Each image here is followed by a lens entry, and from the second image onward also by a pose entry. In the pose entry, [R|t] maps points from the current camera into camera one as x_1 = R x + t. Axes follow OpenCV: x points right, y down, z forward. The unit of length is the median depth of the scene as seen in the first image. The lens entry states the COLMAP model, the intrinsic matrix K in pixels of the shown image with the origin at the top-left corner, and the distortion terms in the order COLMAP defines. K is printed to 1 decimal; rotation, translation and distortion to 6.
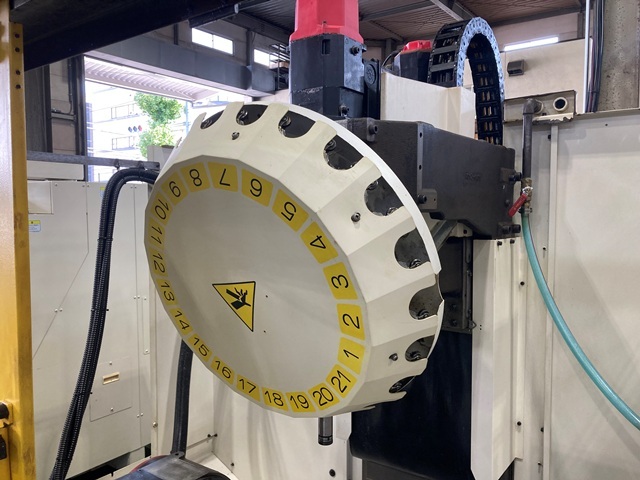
lens RADIAL K [[527.9, 0, 326.1], [0, 527.9, 235.6], [0, 0, 1]] dist [0.039906, -0.036352]
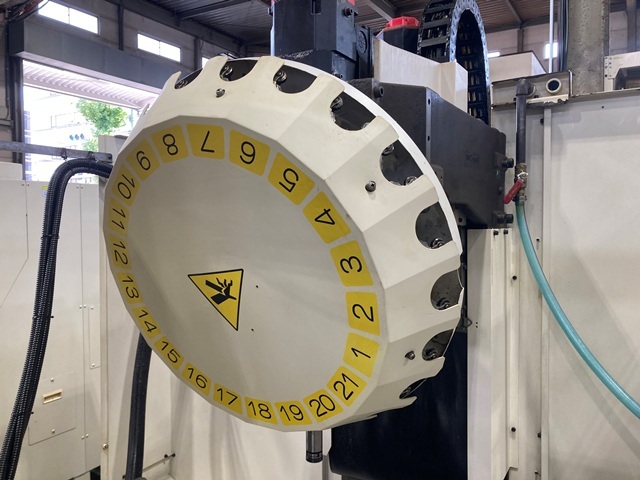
lens RADIAL K [[527.9, 0, 317.3], [0, 527.9, 231.0], [0, 0, 1]] dist [0.039906, -0.036352]
pose [[0.996700, -0.006529, 0.080913, -0.055838], [0.008904, 0.999539, -0.029028, 0.034387], [-0.080686, 0.029653, 0.996298, 0.103098]]
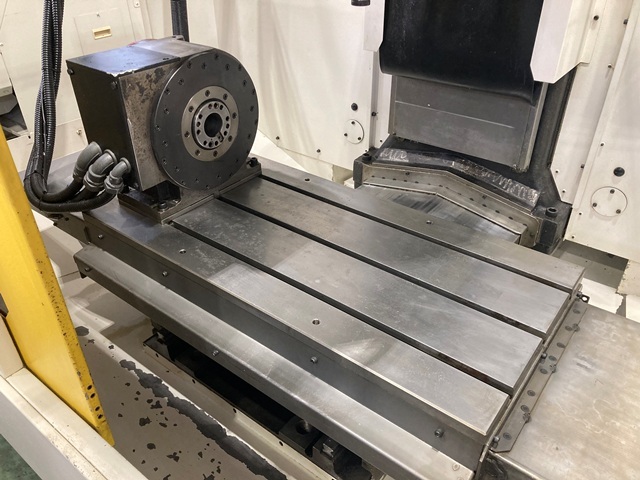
lens RADIAL K [[527.9, 0, 316.7], [0, 527.9, 241.5], [0, 0, 1]] dist [0.039906, -0.036352]
pose [[0.999532, 0.007306, -0.029698, -0.034093], [0.008900, 0.859529, 0.511009, 0.252513], [0.029260, -0.511034, 0.859062, 0.139508]]
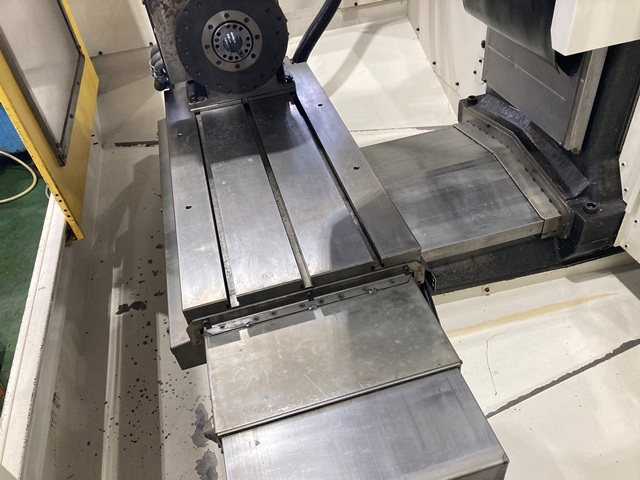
lens RADIAL K [[527.9, 0, 325.1], [0, 527.9, 244.0], [0, 0, 1]] dist [0.039906, -0.036352]
pose [[0.777680, 0.359352, -0.515829, 0.523811], [0.065452, 0.769781, 0.634944, 0.183999], [0.625244, -0.527545, 0.575123, 0.239500]]
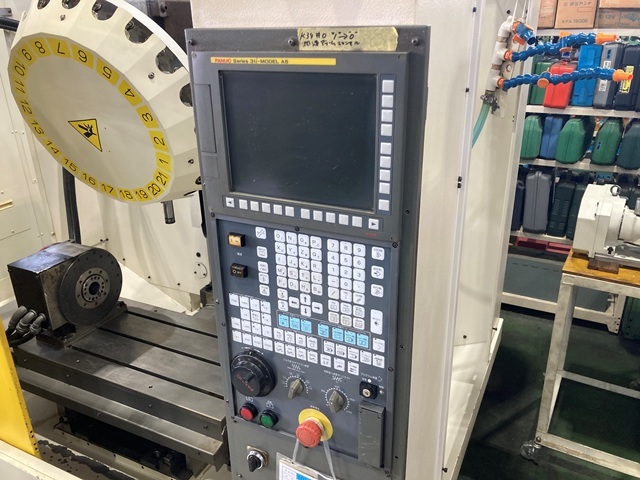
lens RADIAL K [[527.9, 0, 322.2], [0, 527.9, 240.0], [0, 0, 1]] dist [0.039906, -0.036352]
pose [[0.983433, -0.084728, 0.160251, 0.155948], [0.026782, 0.942253, 0.333830, -0.052260], [-0.179282, -0.324007, 0.928912, -0.442638]]
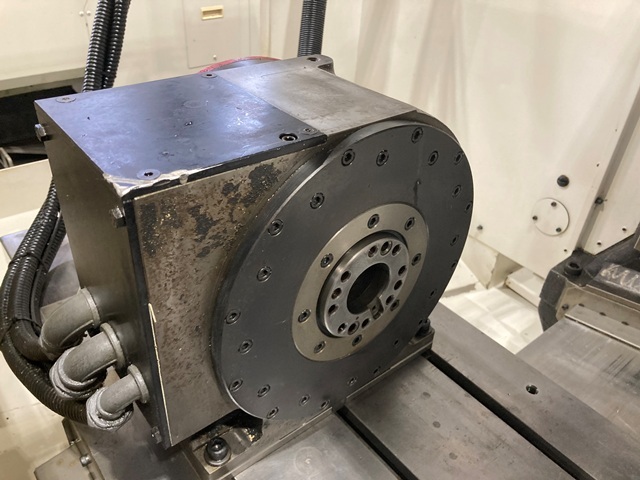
lens RADIAL K [[527.9, 0, 310.4], [0, 527.9, 240.3], [0, 0, 1]] dist [0.039906, -0.036352]
pose [[0.964893, 0.186315, -0.185119, -0.183132], [-0.062949, 0.848334, 0.525706, 0.309870], [0.254989, -0.495597, 0.830280, 0.608977]]
